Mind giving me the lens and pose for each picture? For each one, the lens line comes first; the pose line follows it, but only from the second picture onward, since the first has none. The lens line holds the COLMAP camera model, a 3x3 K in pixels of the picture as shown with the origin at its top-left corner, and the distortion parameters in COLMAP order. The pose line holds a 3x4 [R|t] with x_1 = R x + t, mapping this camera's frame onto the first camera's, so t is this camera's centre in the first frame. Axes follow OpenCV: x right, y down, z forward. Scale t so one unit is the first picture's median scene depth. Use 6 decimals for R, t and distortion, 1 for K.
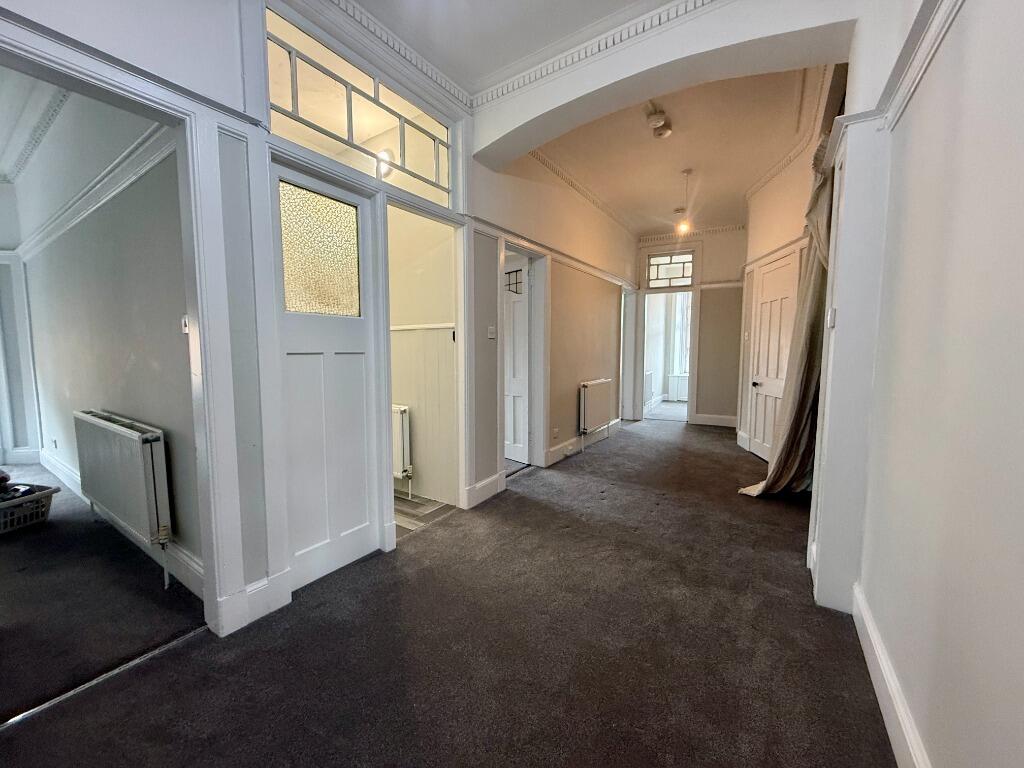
lens RADIAL K [[405.6, 0, 510.2], [0, 405.6, 384.2], [0, 0, 1]] dist [-0.002018, 0.000026]
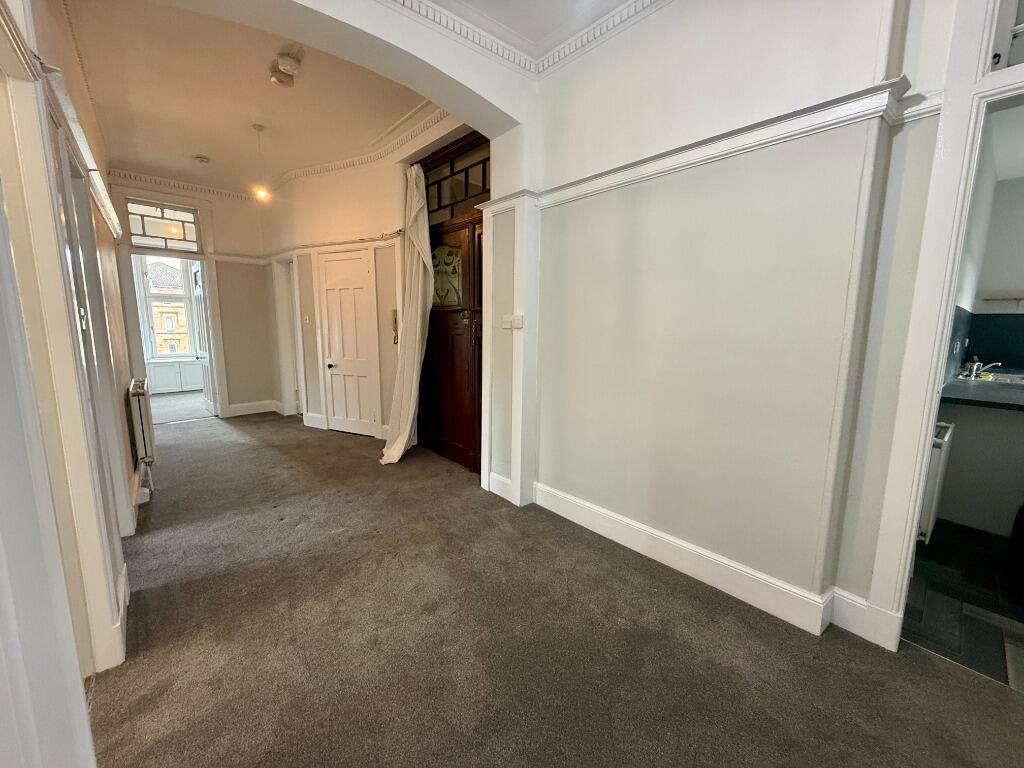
lens RADIAL K [[405.6, 0, 511.3], [0, 405.6, 379.7], [0, 0, 1]] dist [-0.002018, 0.000026]
pose [[0.276259, -0.126045, 0.952782, -0.338117], [0.076141, 0.991117, 0.109039, -0.052927], [-0.958062, 0.042422, 0.283402, 0.300693]]
